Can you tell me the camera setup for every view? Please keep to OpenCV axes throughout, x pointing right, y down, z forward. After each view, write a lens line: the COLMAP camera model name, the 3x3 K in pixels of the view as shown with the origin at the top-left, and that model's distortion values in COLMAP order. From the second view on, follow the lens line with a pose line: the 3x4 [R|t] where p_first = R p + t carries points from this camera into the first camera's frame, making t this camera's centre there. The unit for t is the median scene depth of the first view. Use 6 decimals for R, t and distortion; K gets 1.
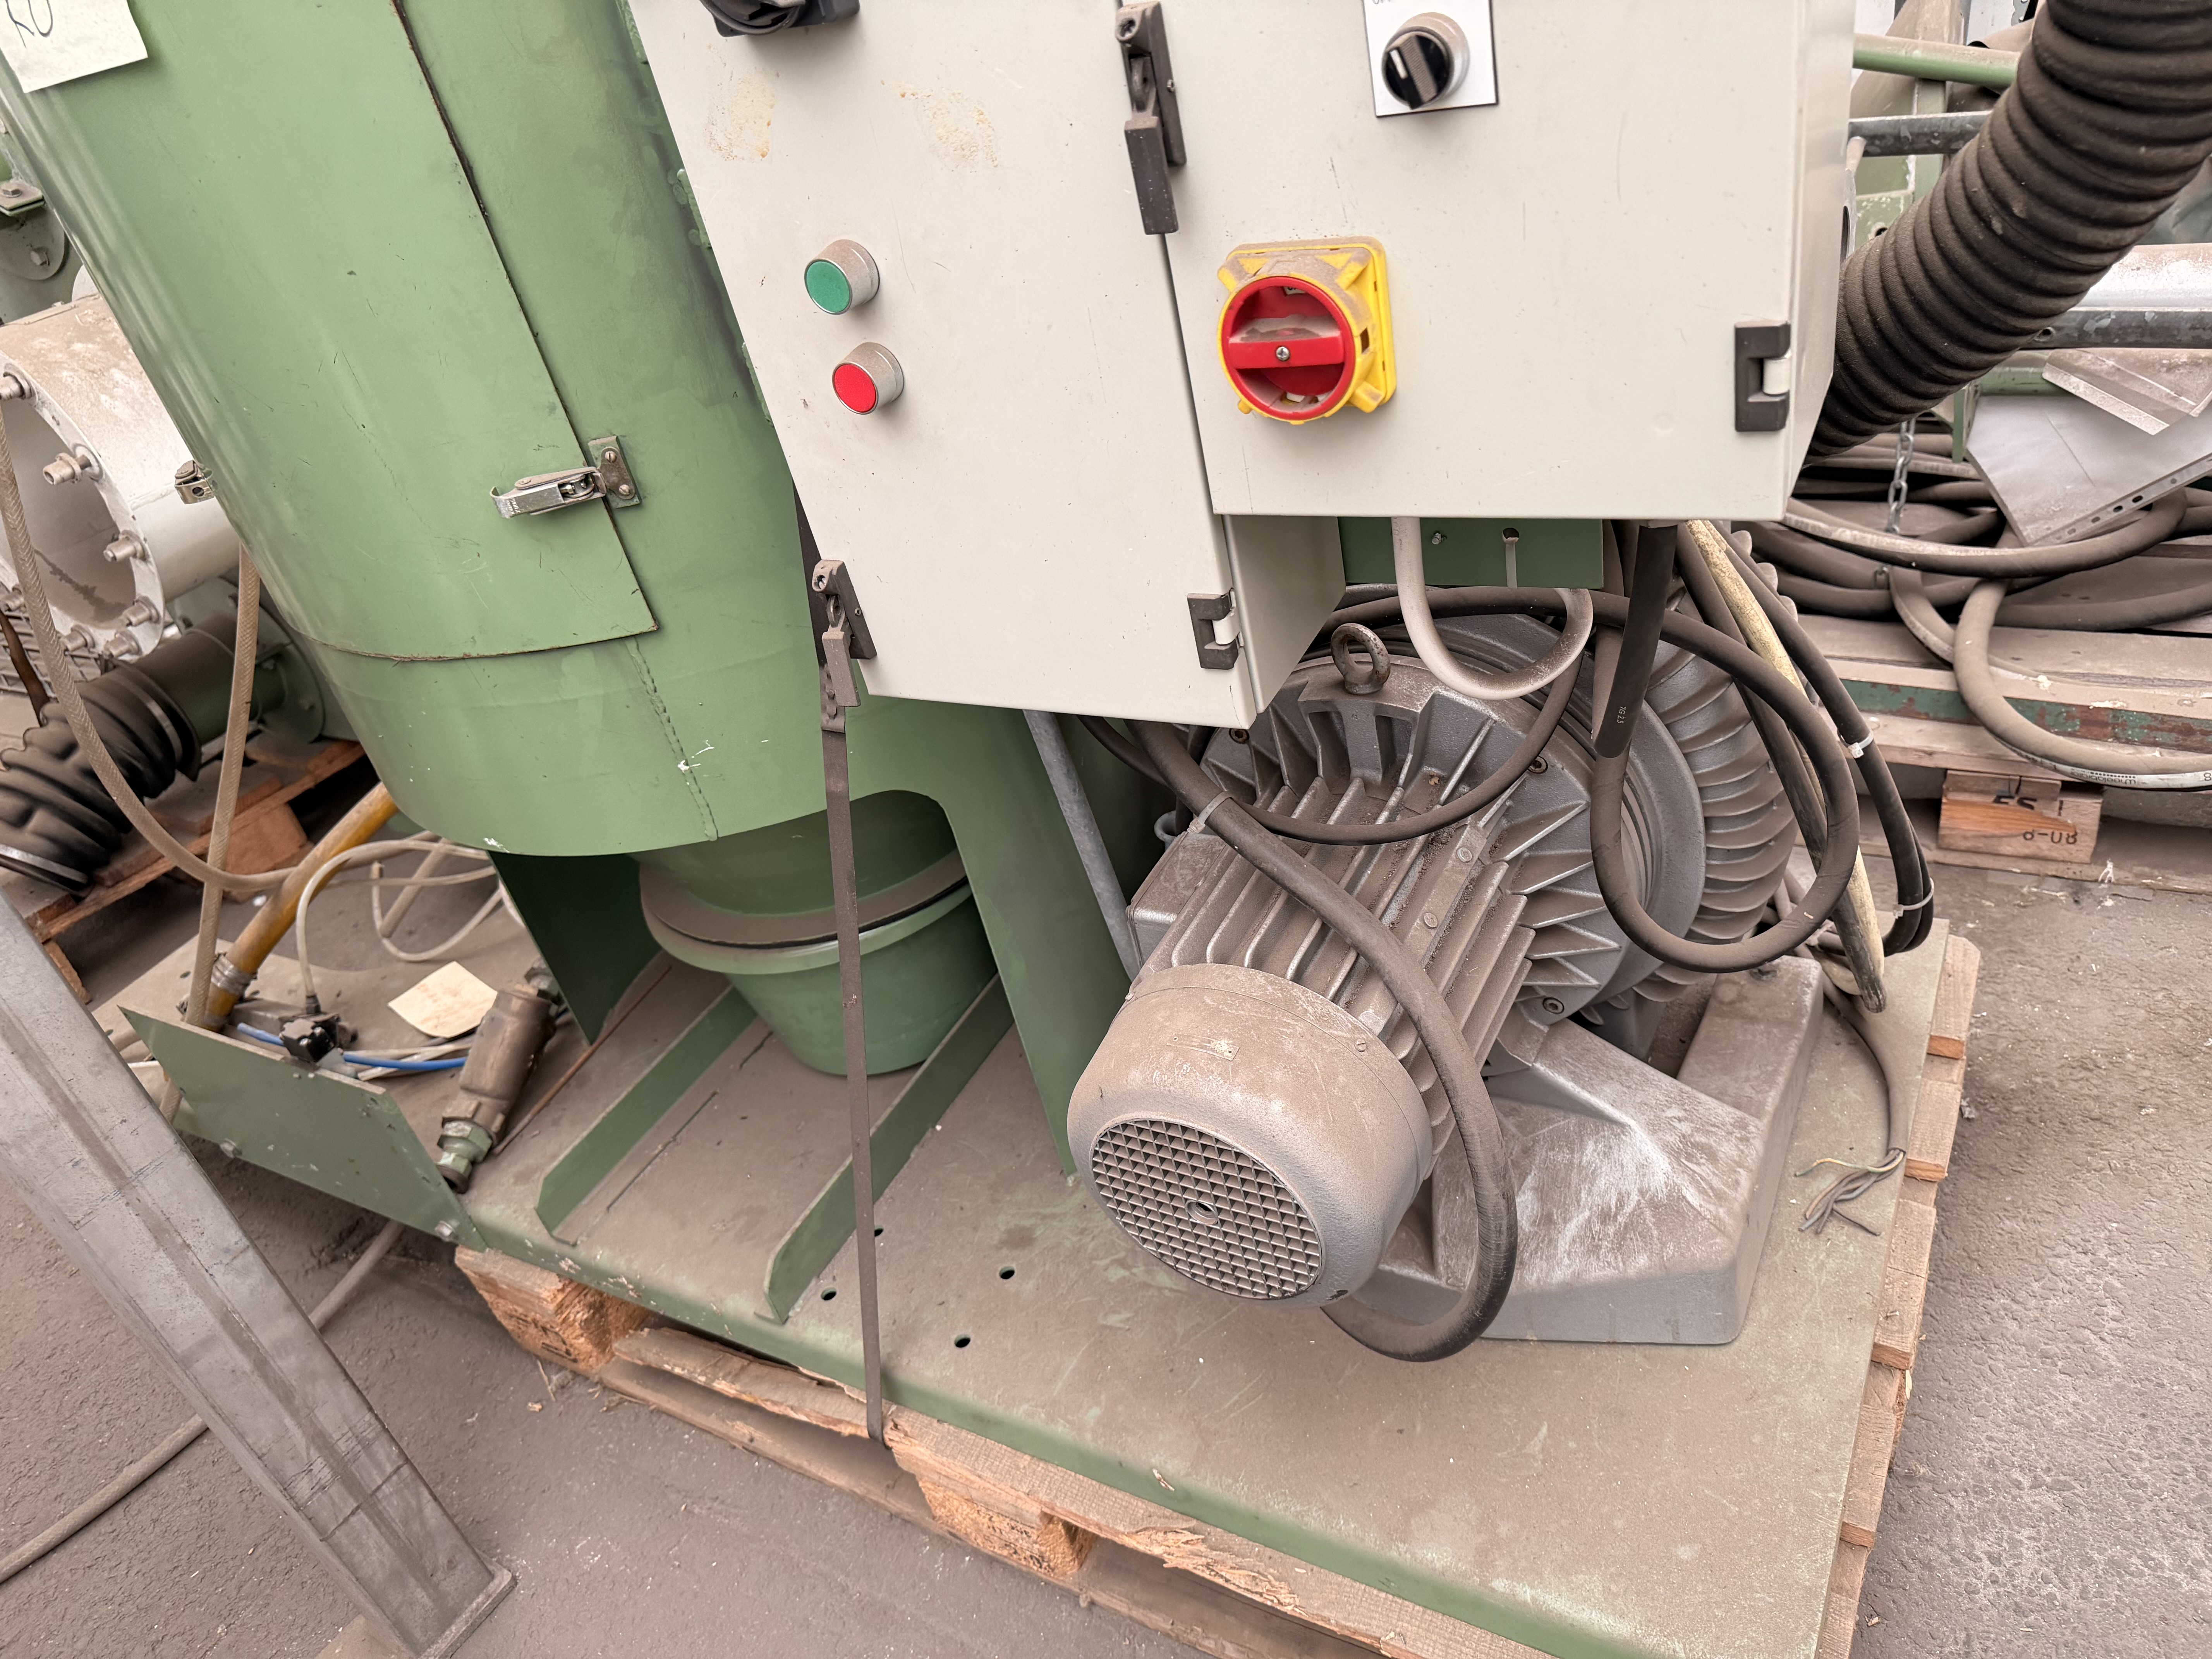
lens RADIAL K [[1560.5, 0, 1148.8], [0, 1560.5, 793.7], [0, 0, 1]] dist [0.027114, -0.031927]
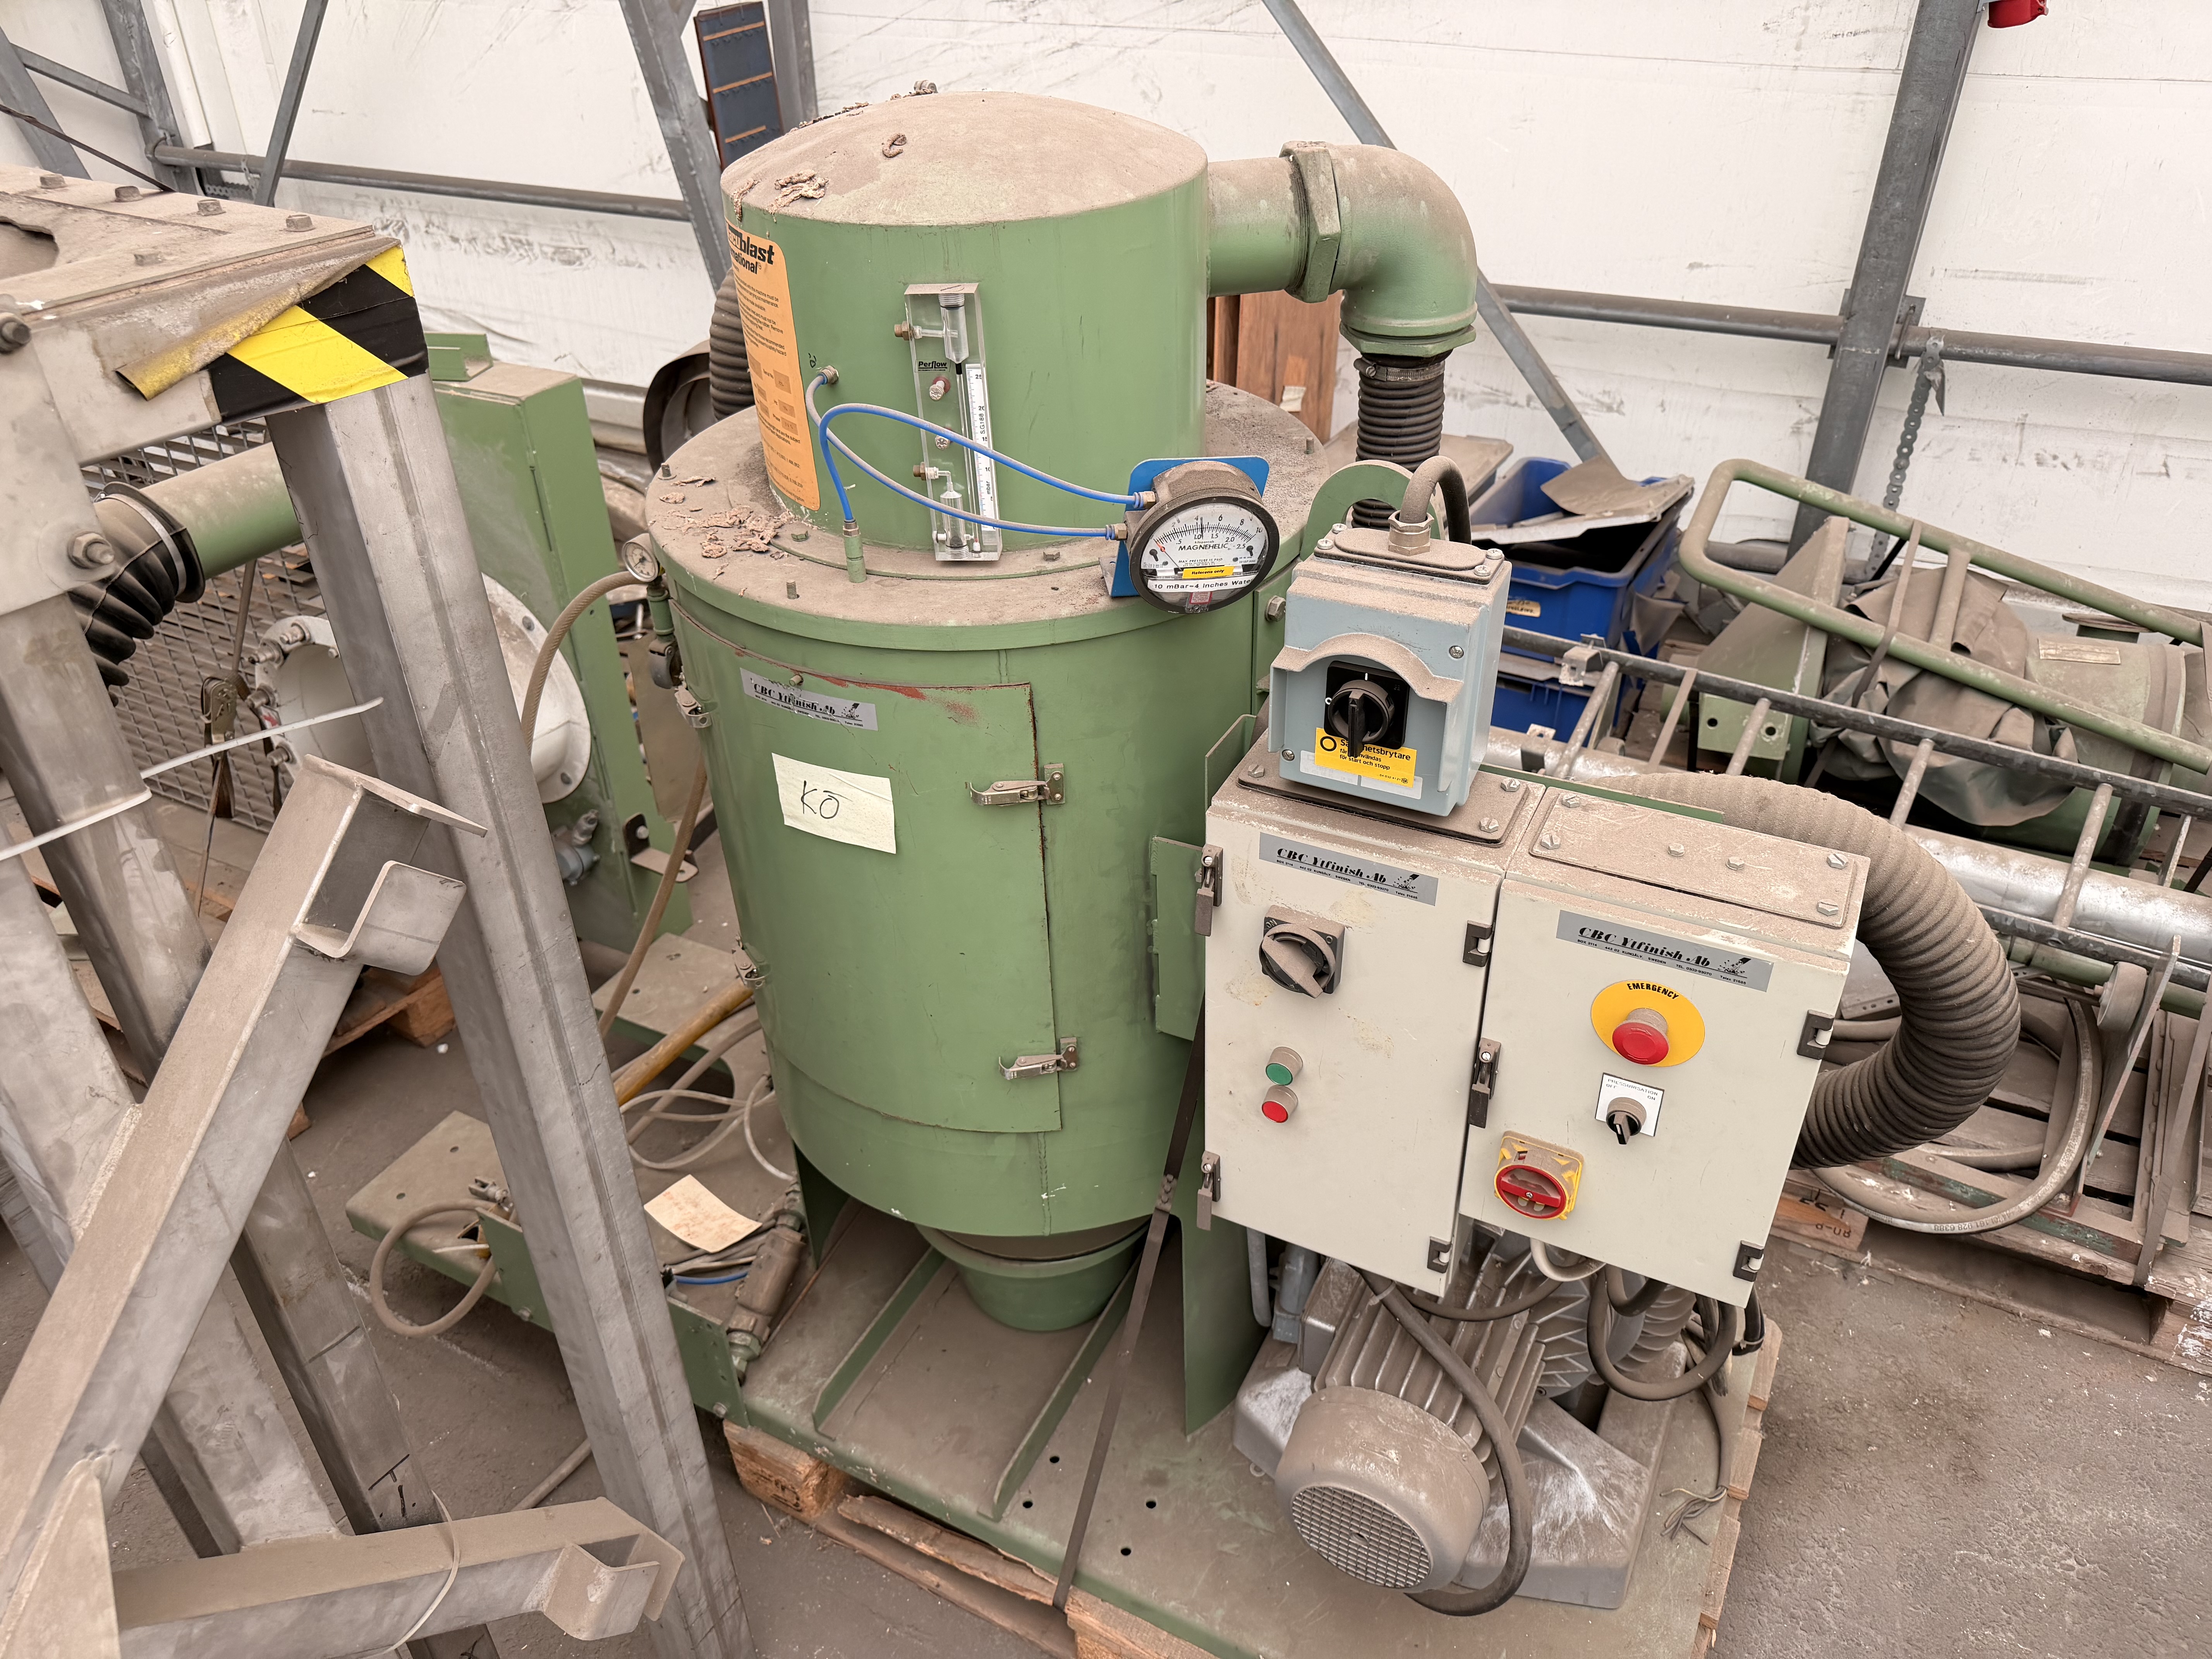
lens RADIAL K [[1560.5, 0, 1131.5], [0, 1560.5, 775.4], [0, 0, 1]] dist [0.027114, -0.031927]
pose [[0.985664, 0.136741, 0.098839, -0.364913], [-0.135141, 0.990565, -0.022738, -0.361756], [-0.101016, 0.009055, 0.994844, -0.524914]]
